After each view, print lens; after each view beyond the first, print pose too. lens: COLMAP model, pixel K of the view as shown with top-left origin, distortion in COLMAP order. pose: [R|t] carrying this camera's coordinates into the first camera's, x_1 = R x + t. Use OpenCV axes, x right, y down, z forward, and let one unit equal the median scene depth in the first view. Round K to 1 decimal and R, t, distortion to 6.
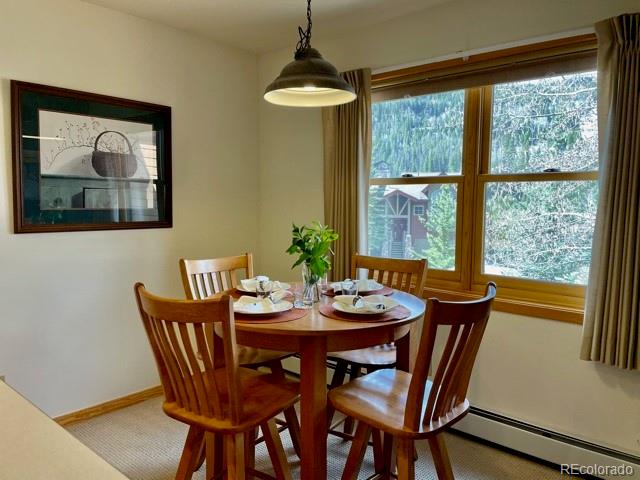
lens RADIAL K [[496.7, 0, 320.6], [0, 496.7, 231.5], [0, 0, 1]] dist [0.053919, -0.009032]
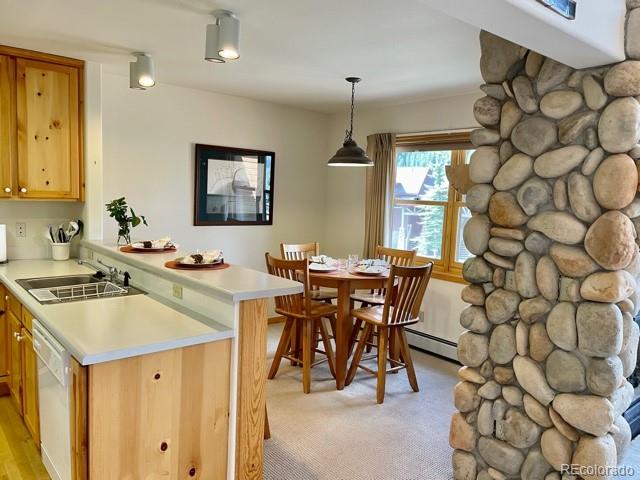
lens RADIAL K [[496.7, 0, 320.6], [0, 496.7, 231.5], [0, 0, 1]] dist [0.053919, -0.009032]
pose [[0.988939, 0.044724, -0.141420, 0.136067], [-0.043363, 0.998979, 0.012694, -0.021427], [0.141843, -0.006421, 0.989868, -0.866586]]
